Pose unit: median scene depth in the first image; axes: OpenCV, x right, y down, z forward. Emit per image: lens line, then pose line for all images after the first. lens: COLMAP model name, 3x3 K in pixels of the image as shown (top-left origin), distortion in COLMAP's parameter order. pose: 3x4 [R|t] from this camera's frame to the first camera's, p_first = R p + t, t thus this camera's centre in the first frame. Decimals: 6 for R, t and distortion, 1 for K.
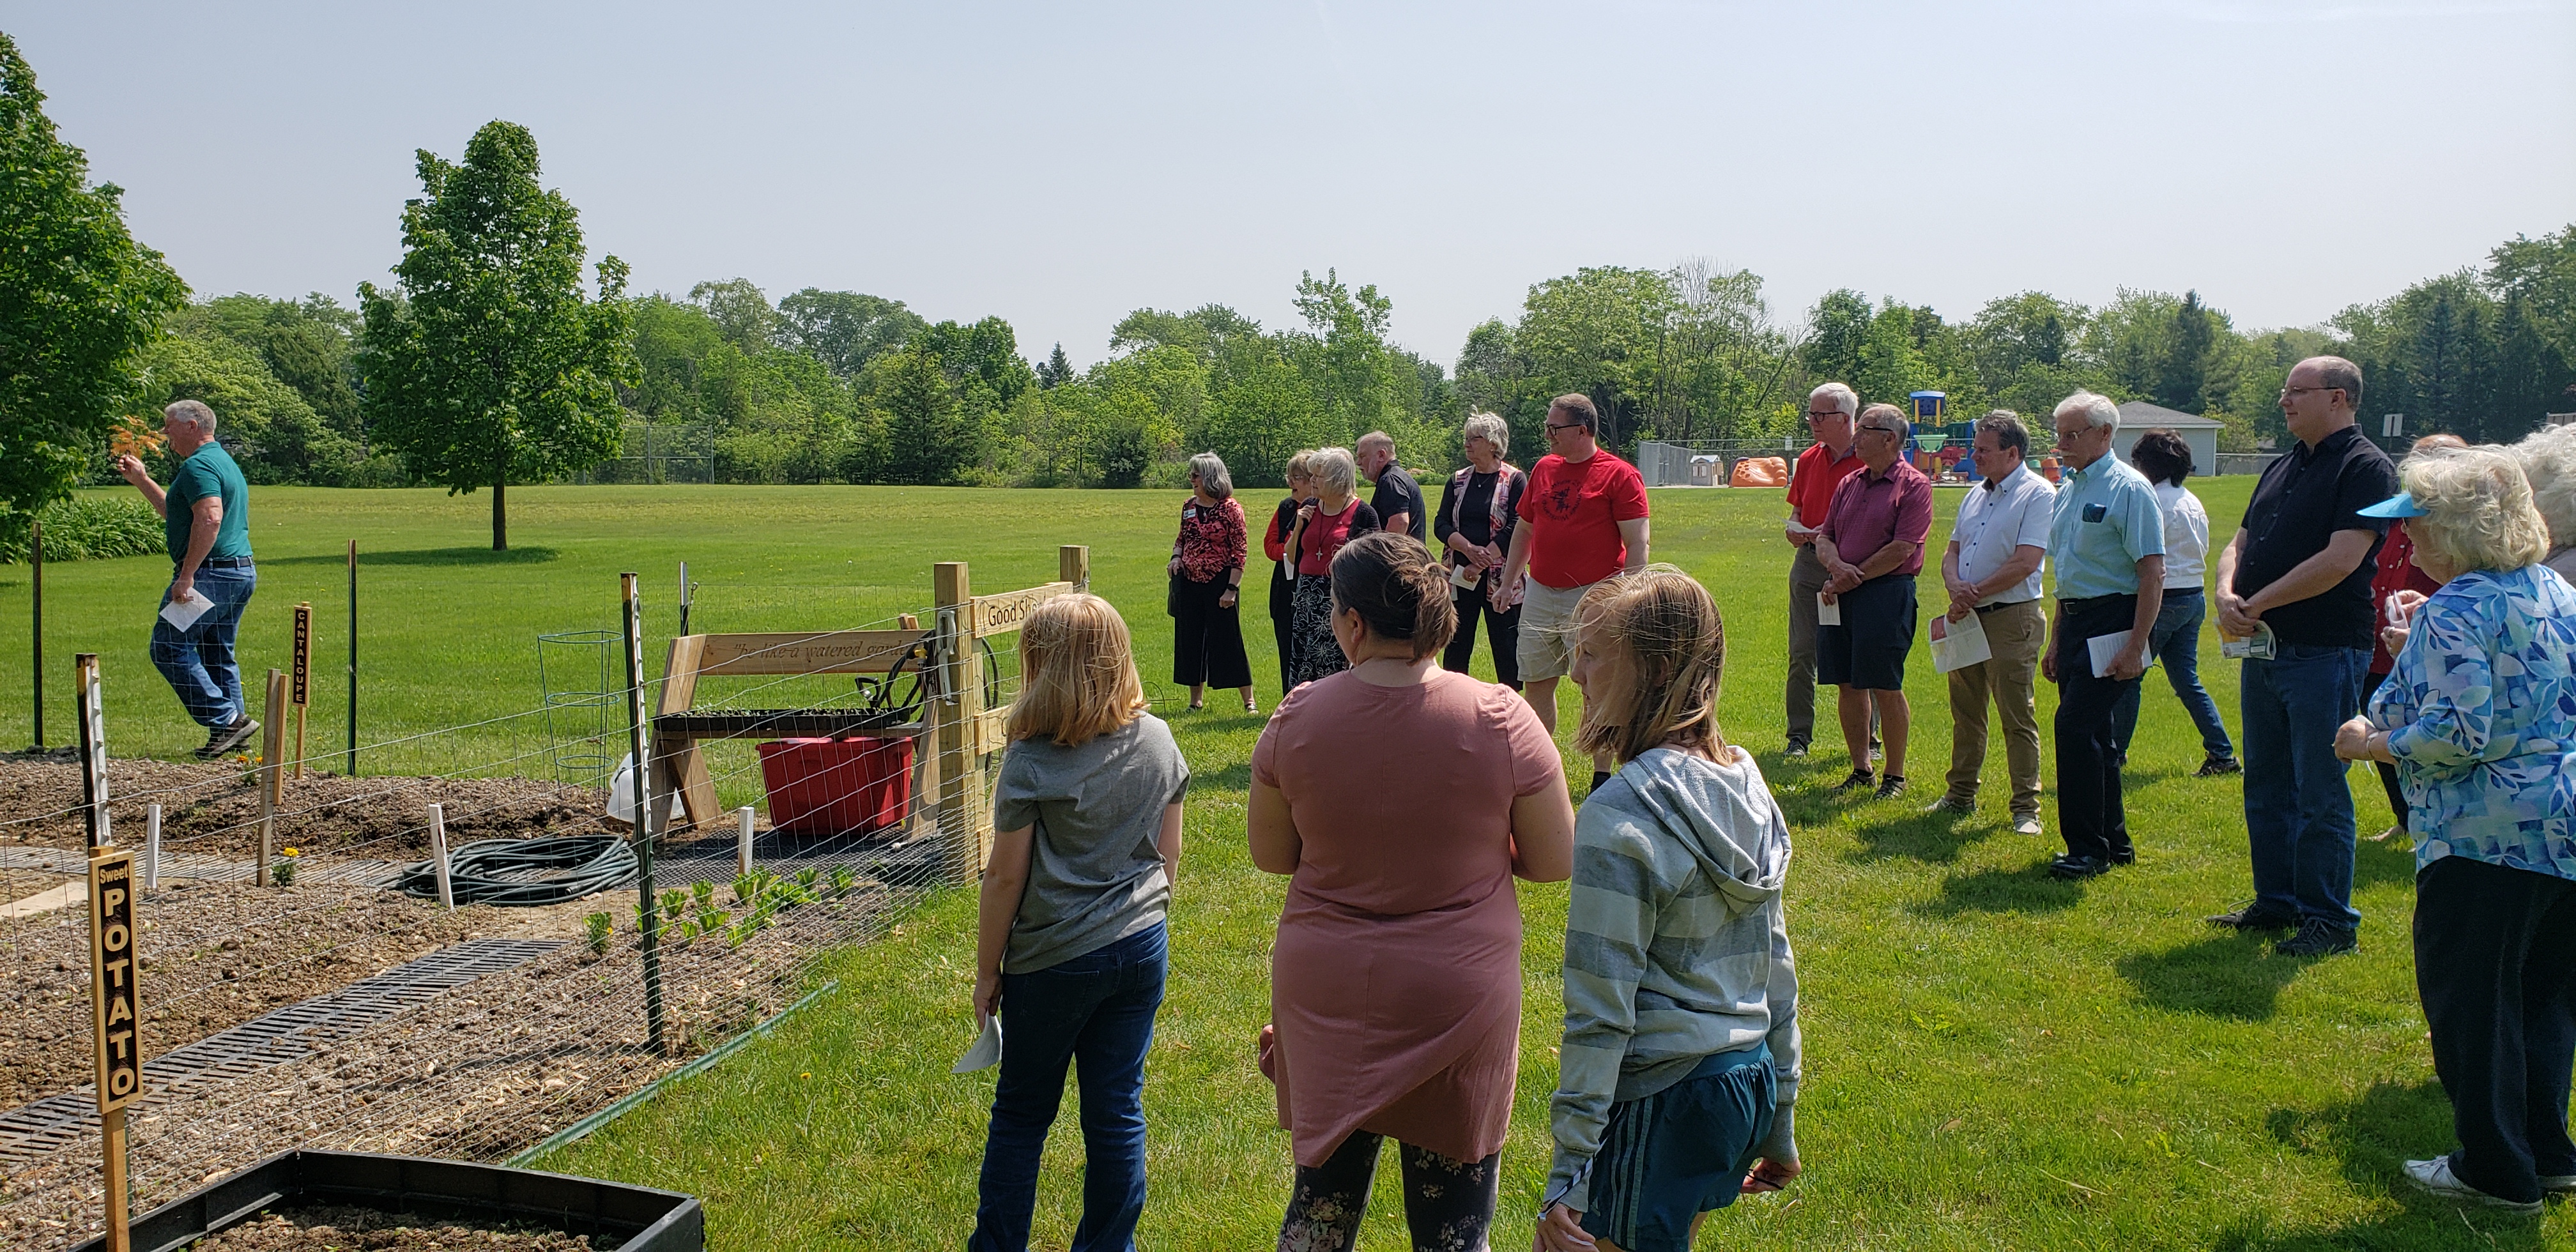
lens RADIAL K [[1984.9, 0, 1353.3], [0, 1984.9, 635.5], [0, 0, 1]] dist [-0.025228, 0.041998]
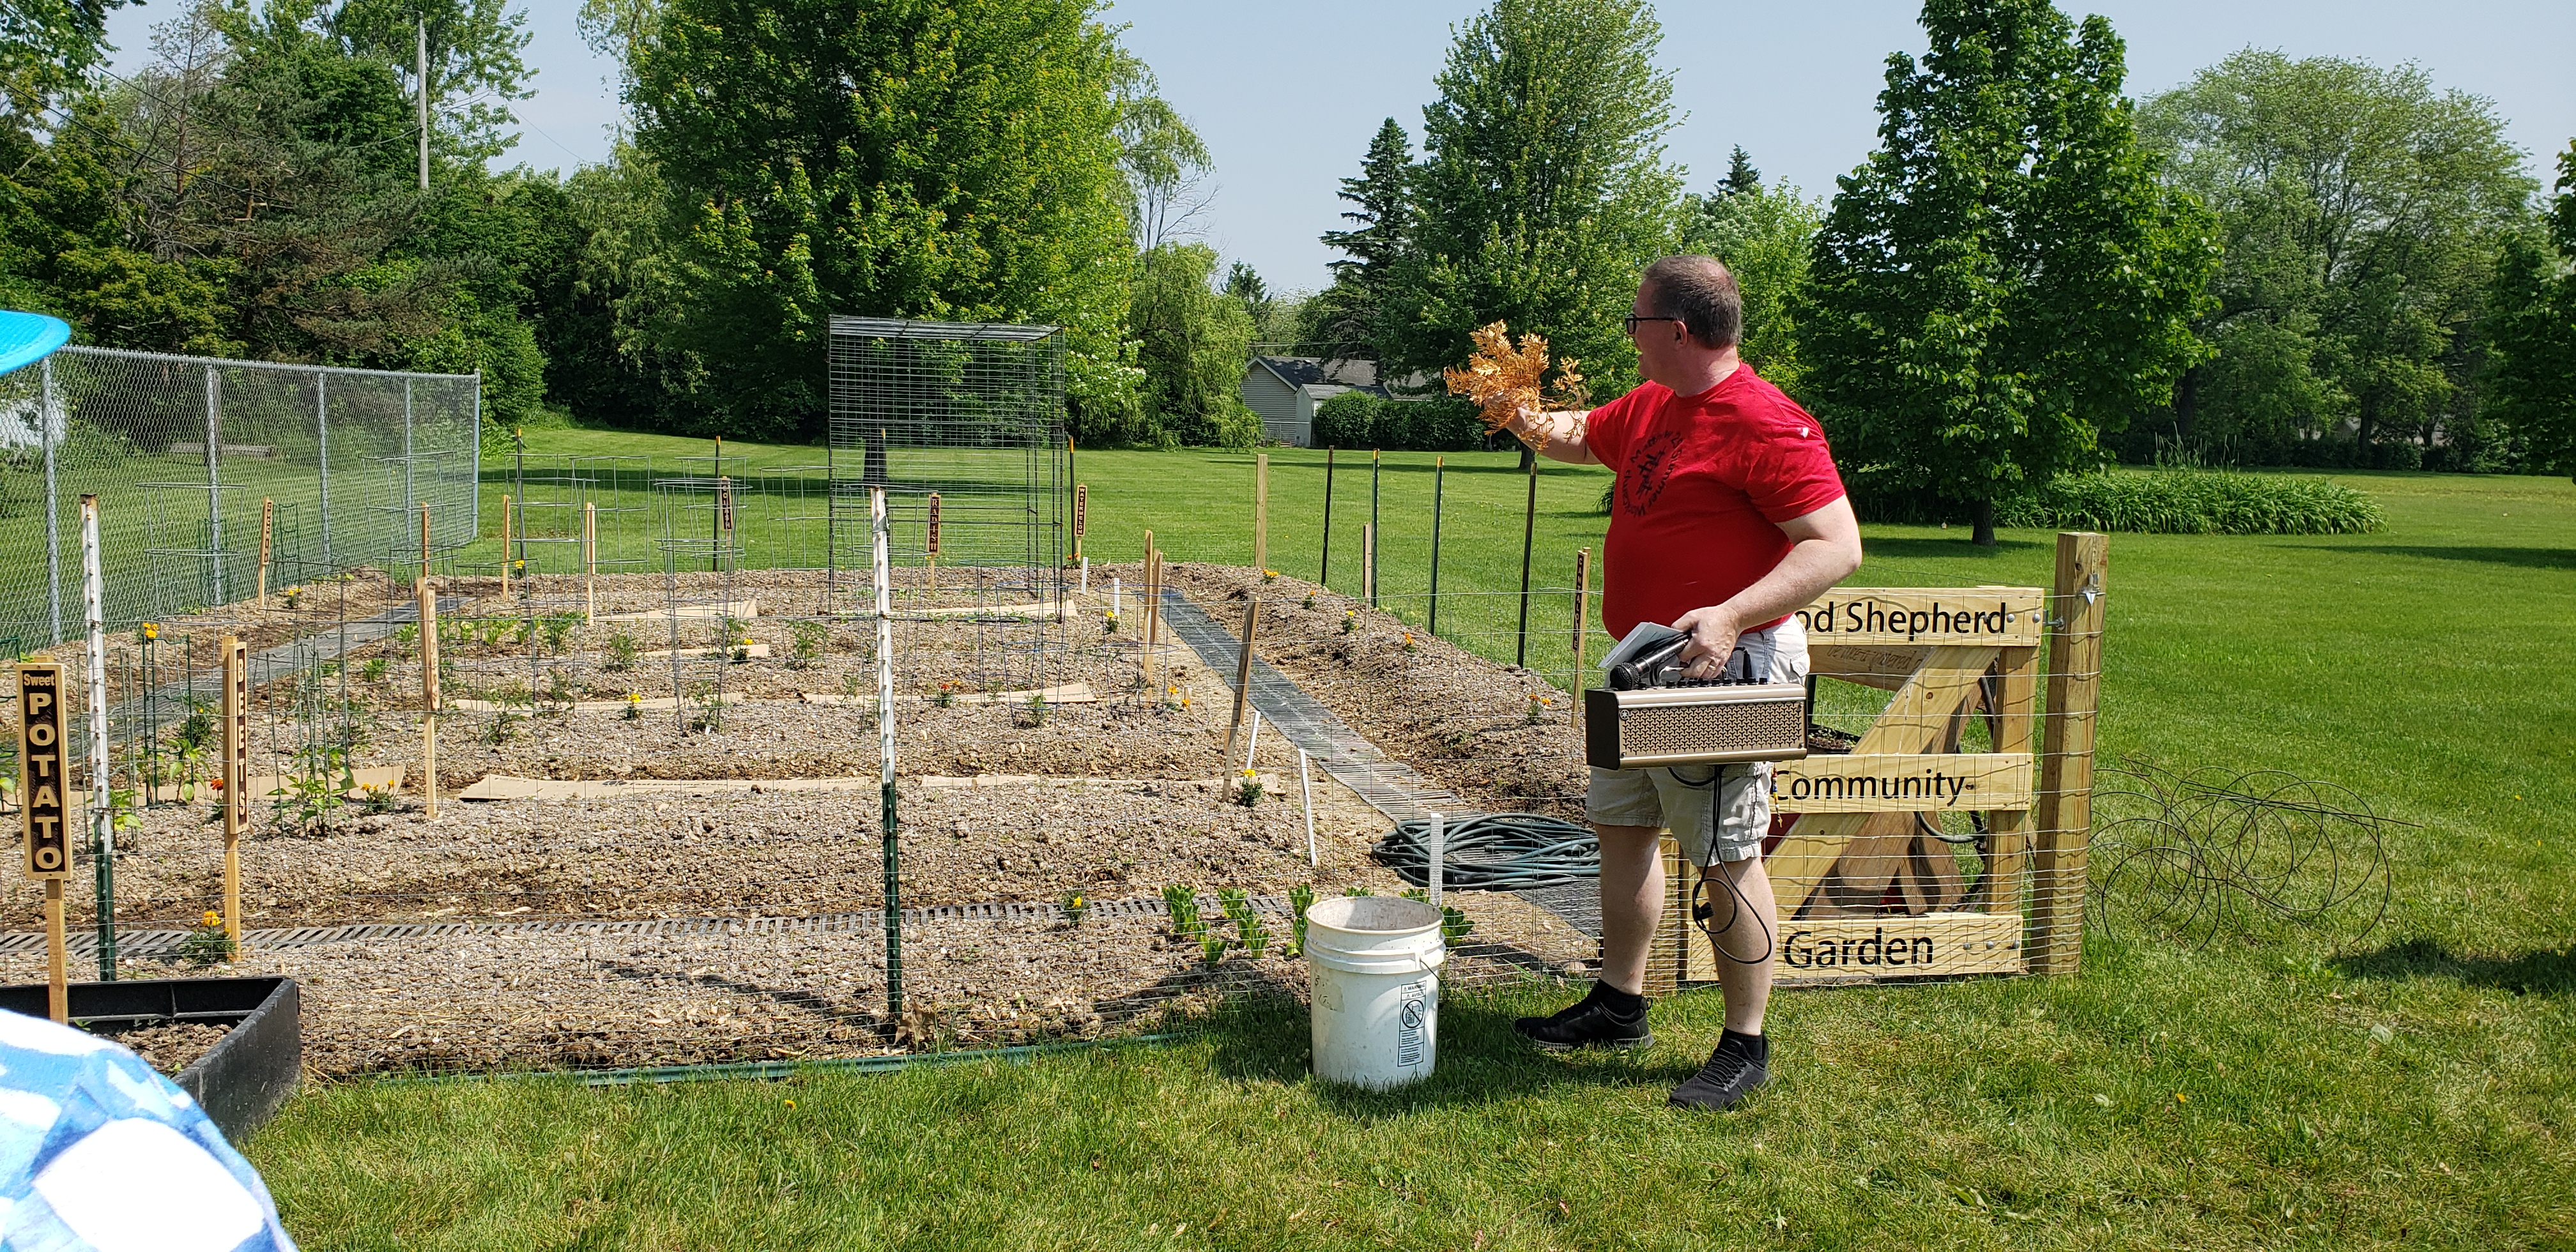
lens RADIAL K [[2017.0, 0, 1288.0], [0, 2017.0, 626.0], [0, 0, 1]] dist [0.001273, 0.000829]
pose [[0.430572, 0.108666, -0.895991, 0.320569], [-0.111074, 0.991559, 0.066880, -0.030817], [0.895696, 0.070725, 0.439007, 0.480884]]
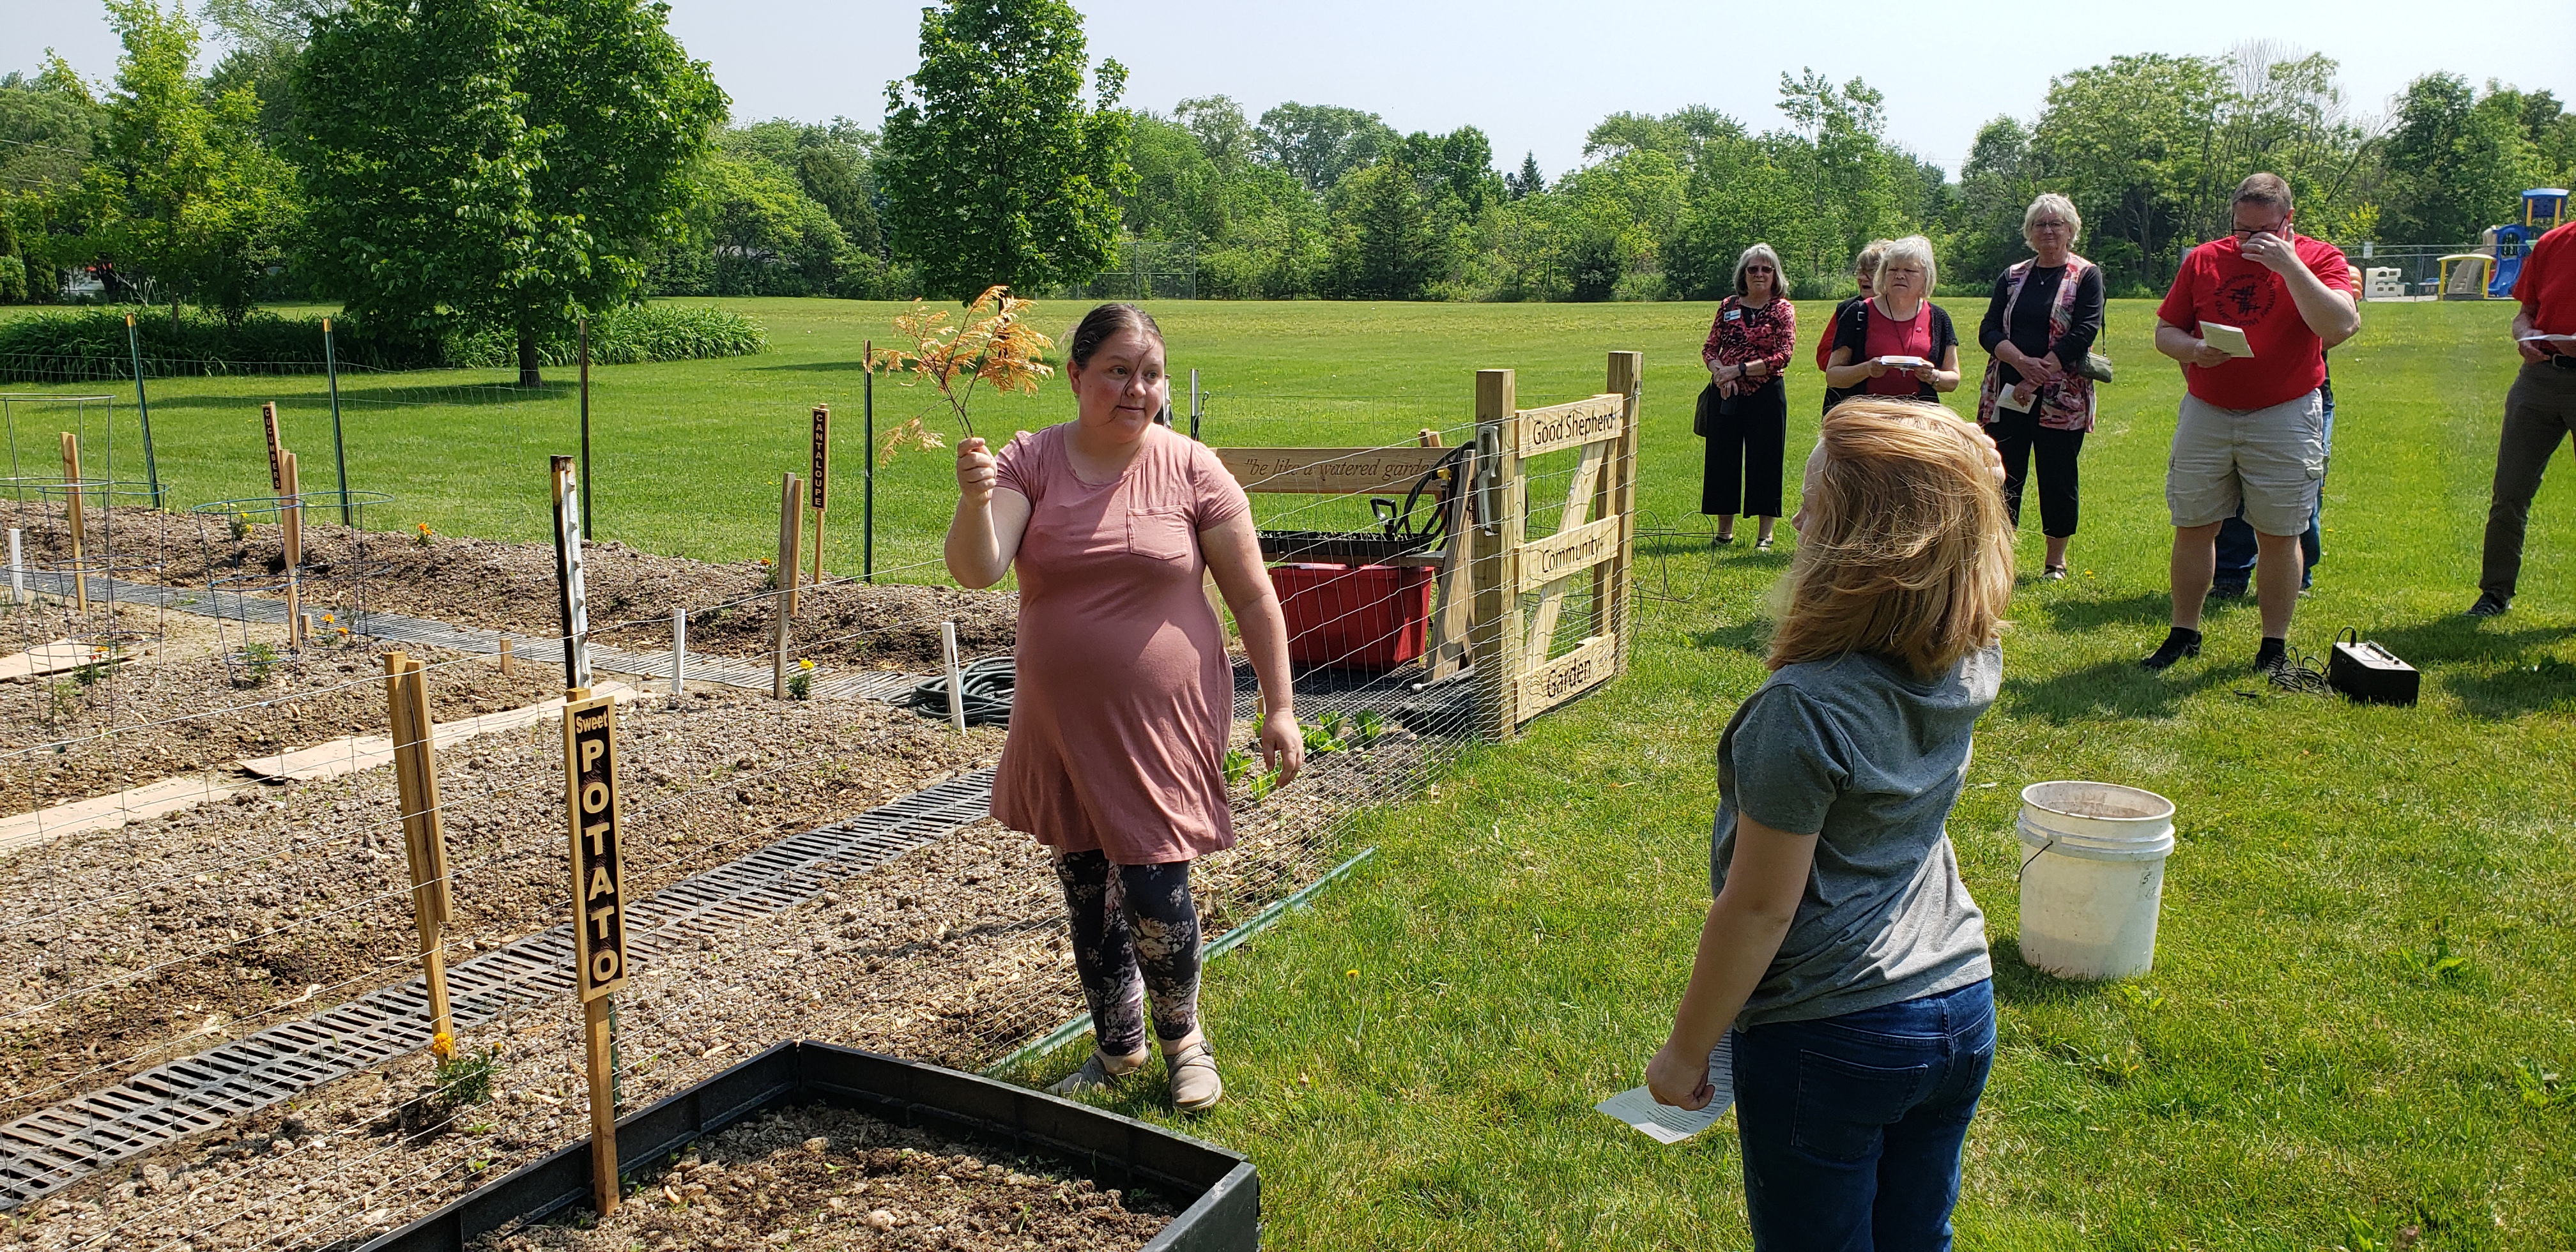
lens RADIAL K [[1966.2, 0, 1320.7], [0, 1966.2, 634.9], [0, 0, 1]] dist [0.080225, -0.116073]
pose [[0.969445, 0.044492, -0.241241, -0.054614], [-0.022302, 0.995327, 0.093946, -0.000594], [0.244294, -0.085695, 0.965907, 0.114916]]
